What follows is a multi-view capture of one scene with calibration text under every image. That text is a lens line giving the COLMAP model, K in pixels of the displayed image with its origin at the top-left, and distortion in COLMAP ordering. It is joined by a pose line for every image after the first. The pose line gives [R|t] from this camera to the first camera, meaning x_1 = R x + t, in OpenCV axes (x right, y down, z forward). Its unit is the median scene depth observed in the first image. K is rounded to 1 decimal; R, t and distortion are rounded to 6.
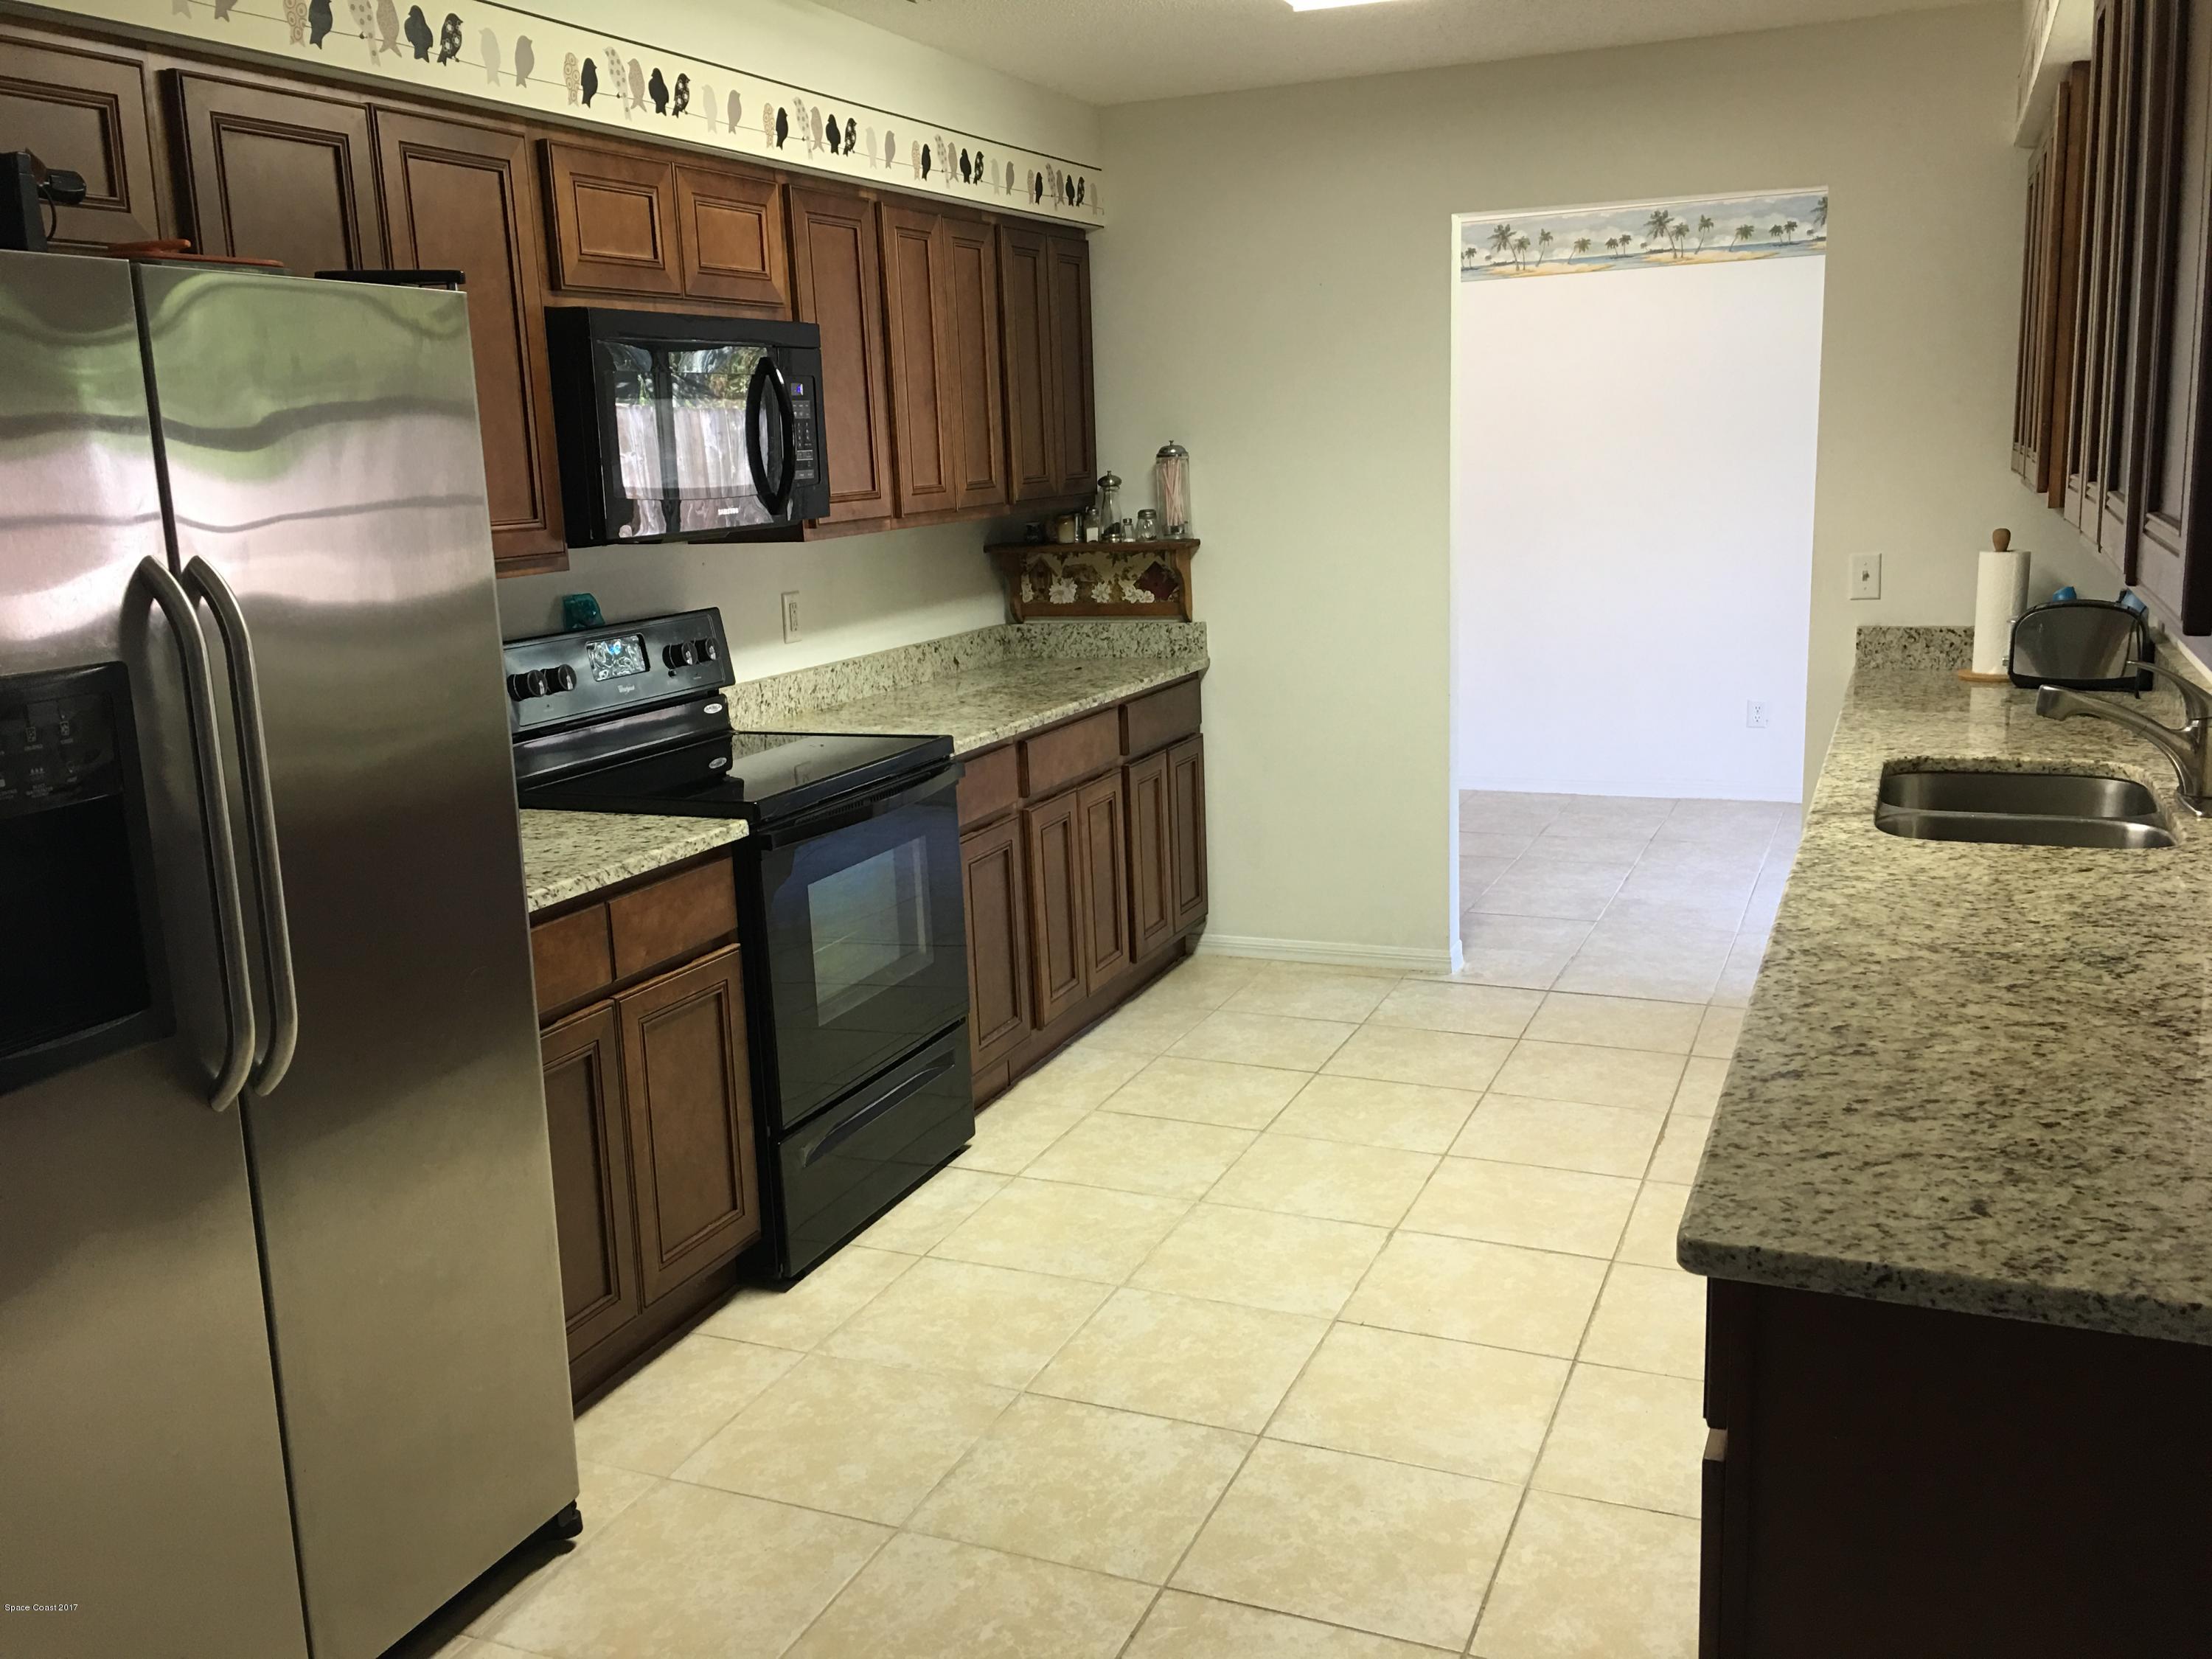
lens RADIAL K [[1879.4, 0, 1106.8], [0, 1879.4, 822.0], [0, 0, 1]] dist [0.083689, -0.116658]
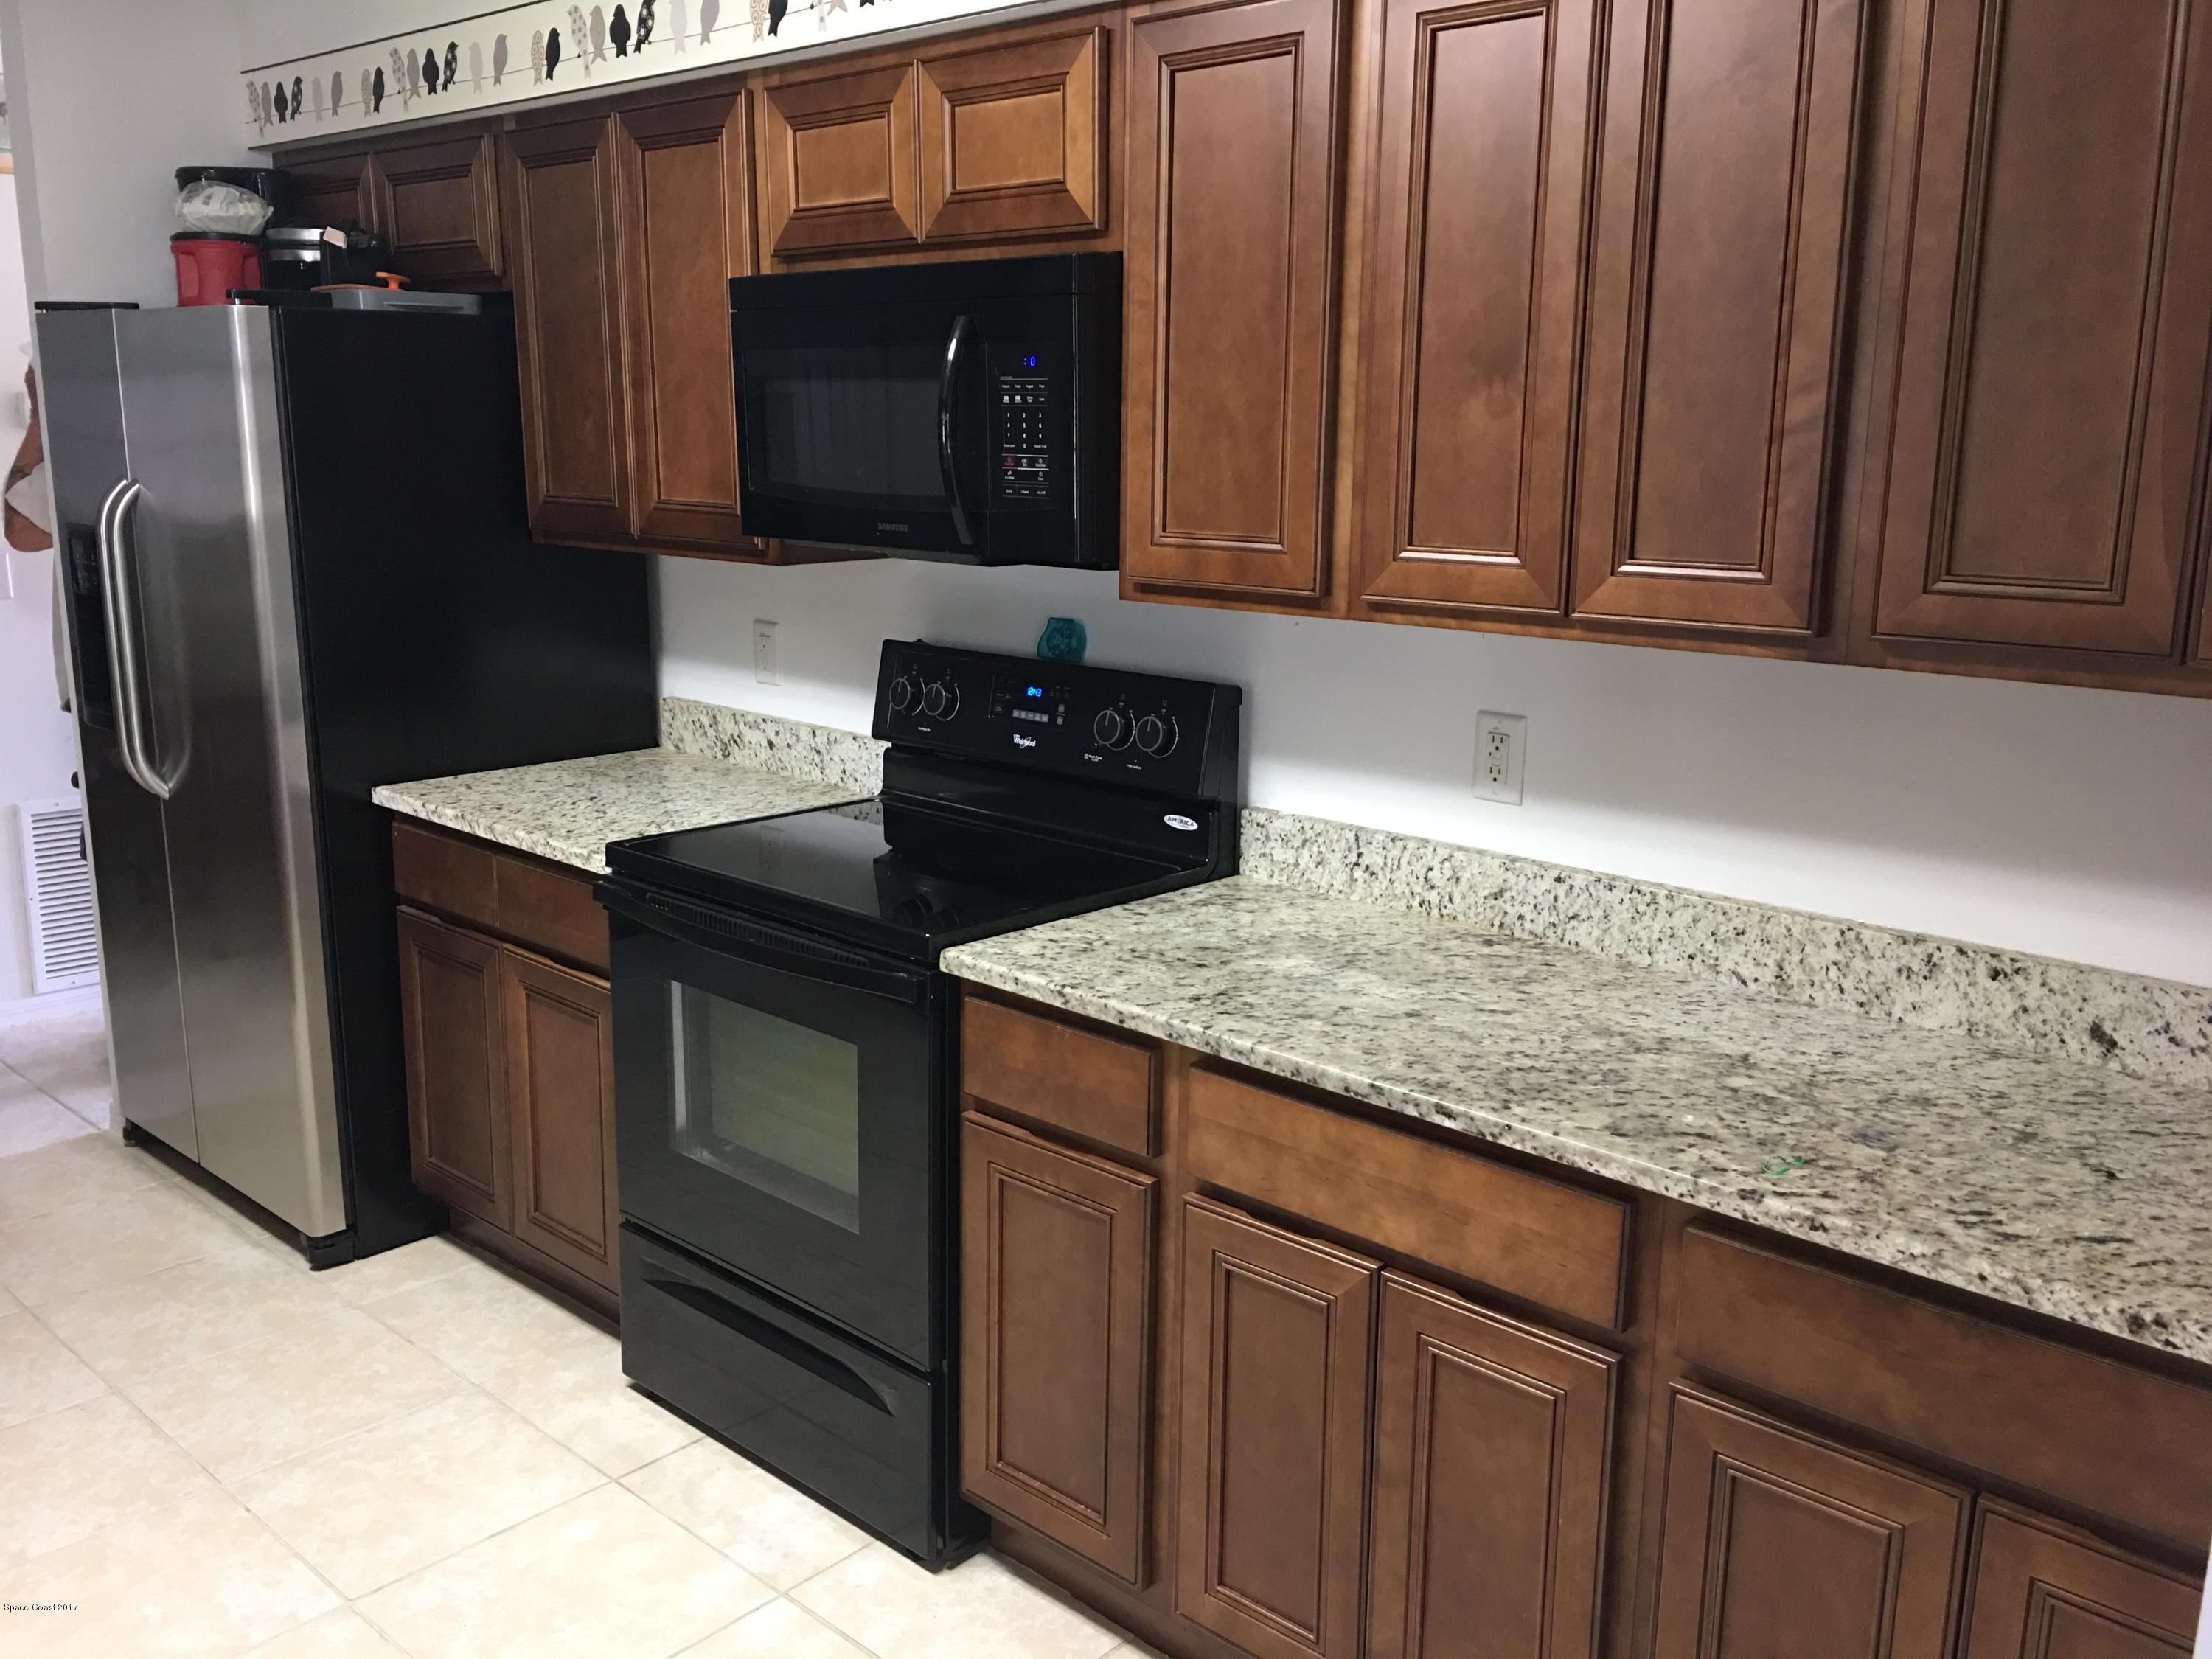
lens RADIAL K [[1971.6, 0, 1027.5], [0, 1971.6, 806.7], [0, 0, 1]] dist [0.075362, -0.005098]
pose [[-0.378202, 0.228537, -0.897070, 0.529398], [-0.170750, 0.935199, 0.310238, -0.325575], [0.909839, 0.270507, -0.314671, 1.377083]]
